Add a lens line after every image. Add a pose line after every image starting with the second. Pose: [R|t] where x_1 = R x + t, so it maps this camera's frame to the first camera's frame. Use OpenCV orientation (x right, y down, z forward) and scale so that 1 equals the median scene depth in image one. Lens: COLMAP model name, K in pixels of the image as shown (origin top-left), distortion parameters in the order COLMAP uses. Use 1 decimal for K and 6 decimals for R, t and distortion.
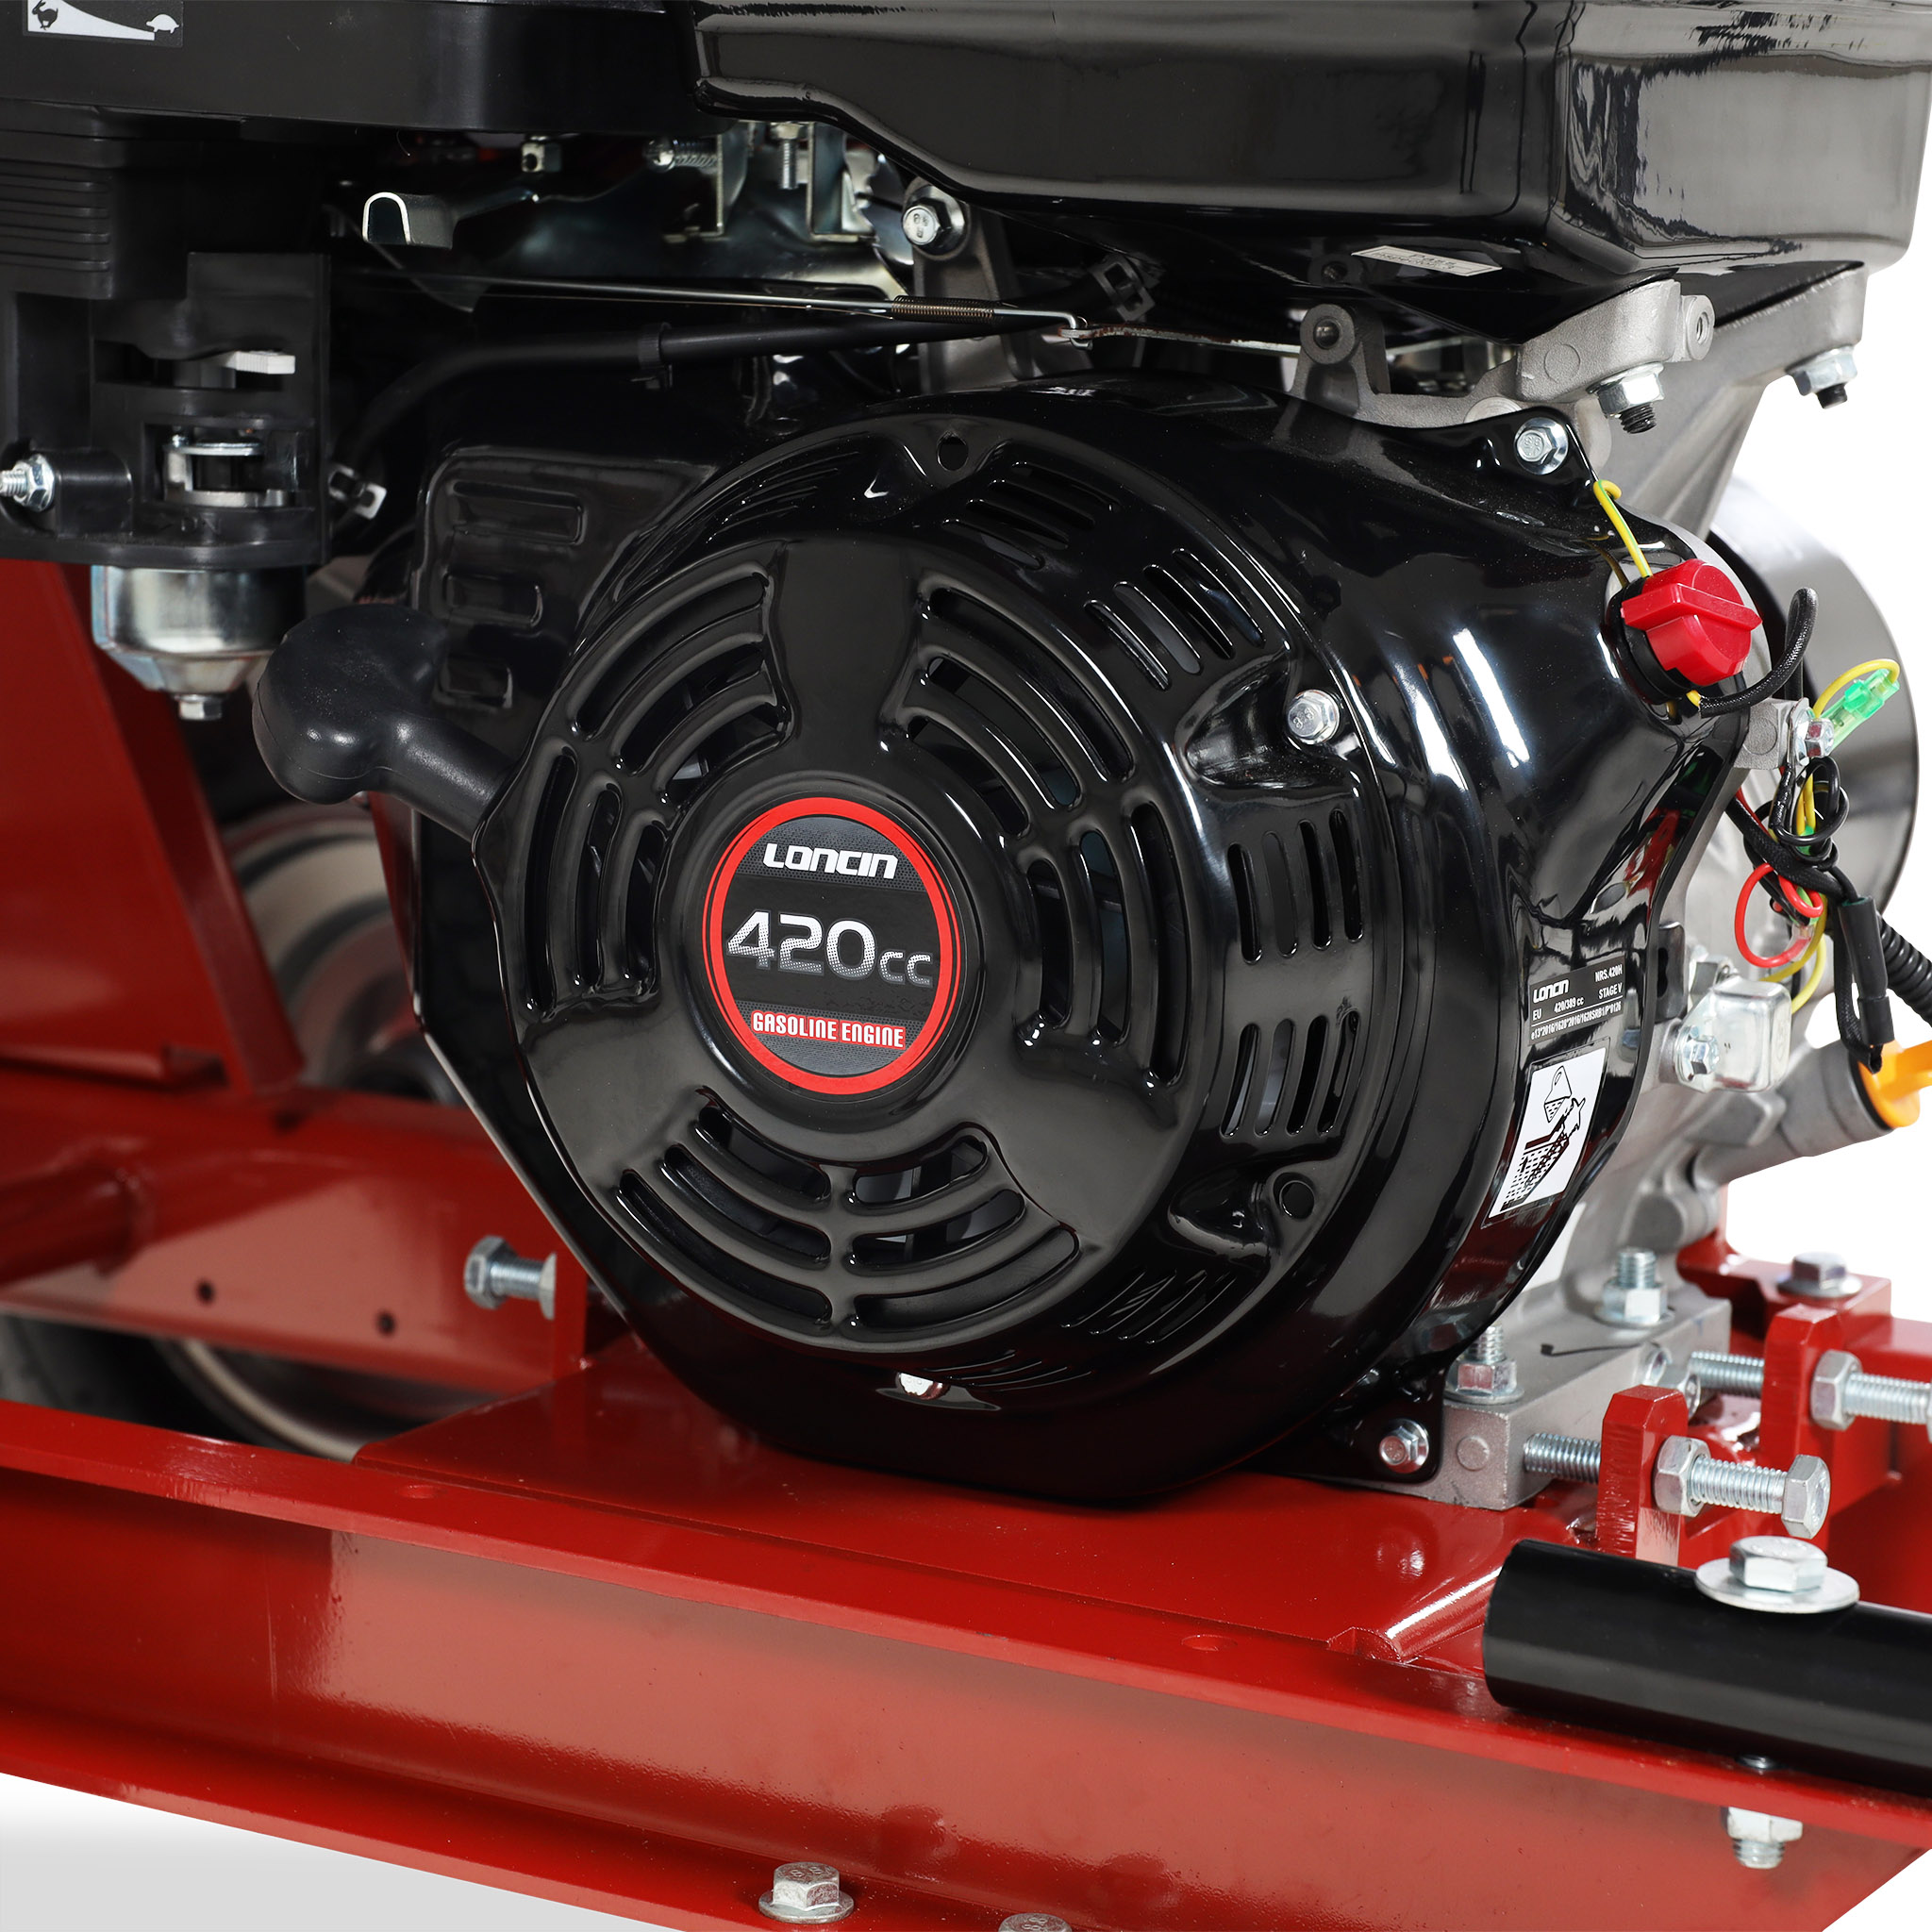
lens RADIAL K [[5129.8, 0, 966.0], [0, 5129.8, 966.0], [0, 0, 1]] dist [0.071518, 0.539469]
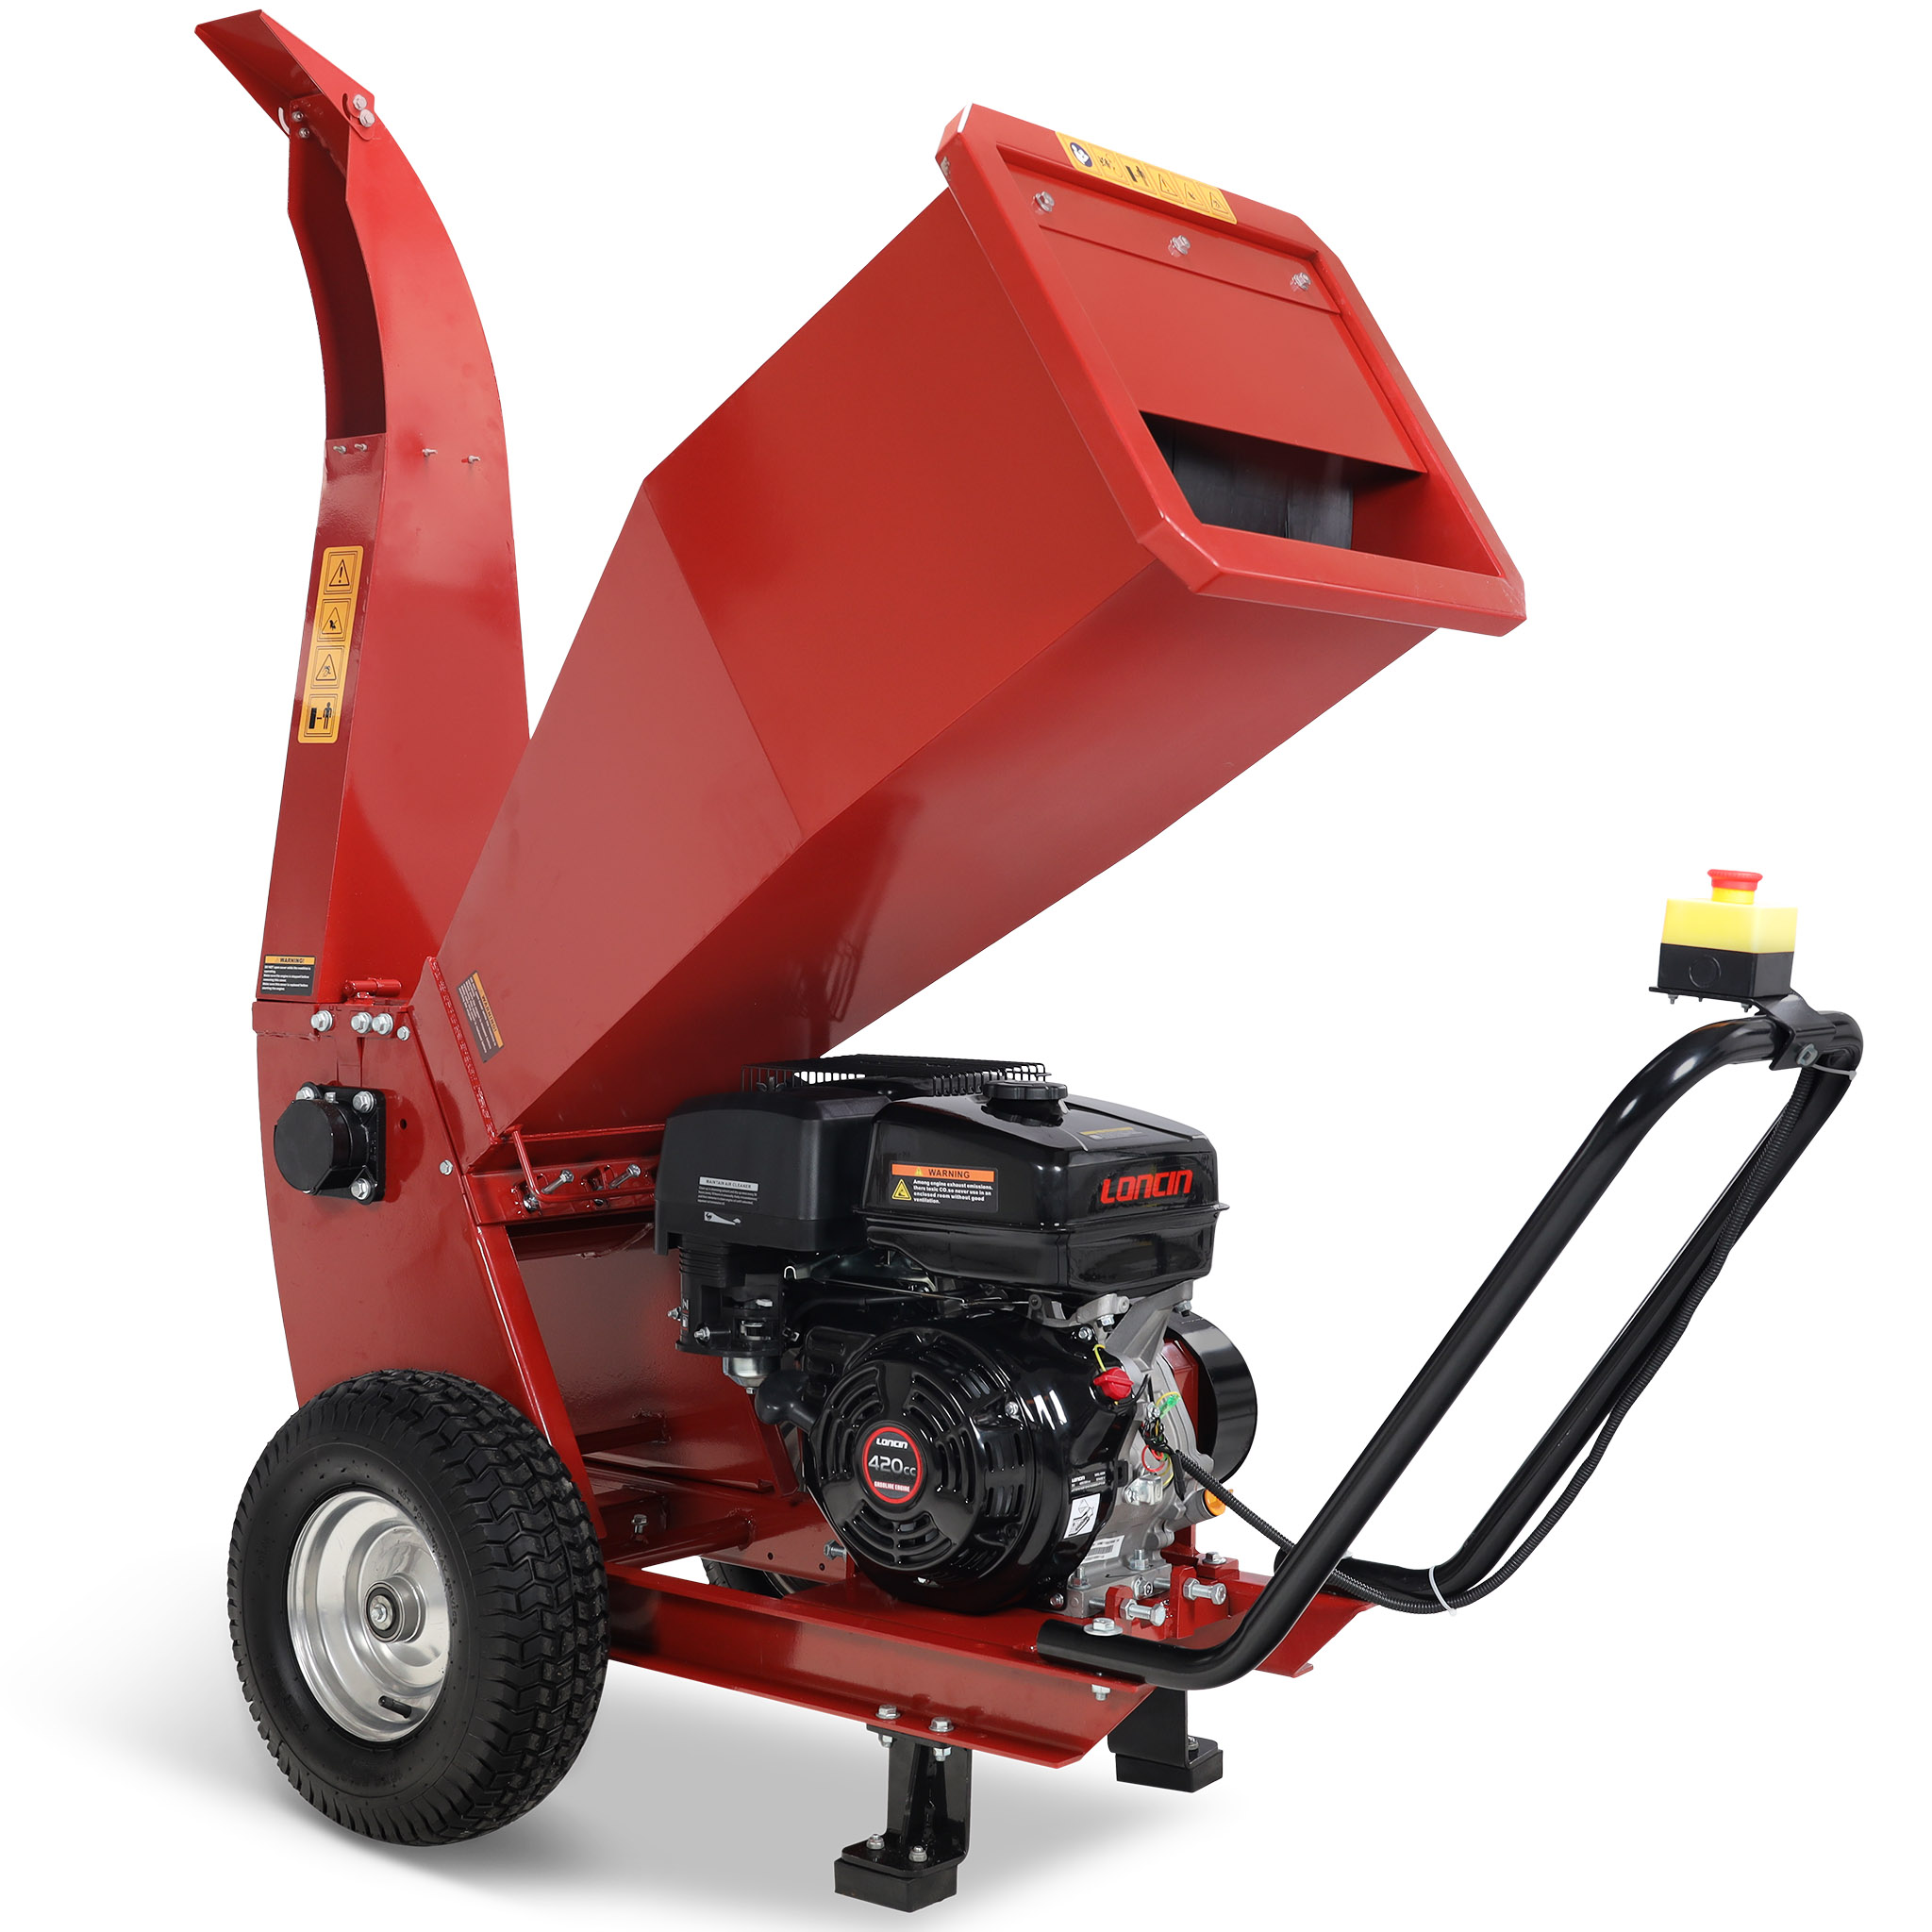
lens RADIAL K [[3048.1, 0, 966.0], [0, 3048.1, 966.0], [0, 0, 1]] dist [-0.007876, -1.057966]
pose [[0.989224, -0.008446, -0.146164, 0.361939], [-0.011868, 0.990423, -0.137554, -0.060349], [0.145926, 0.137806, 0.979651, -1.285829]]
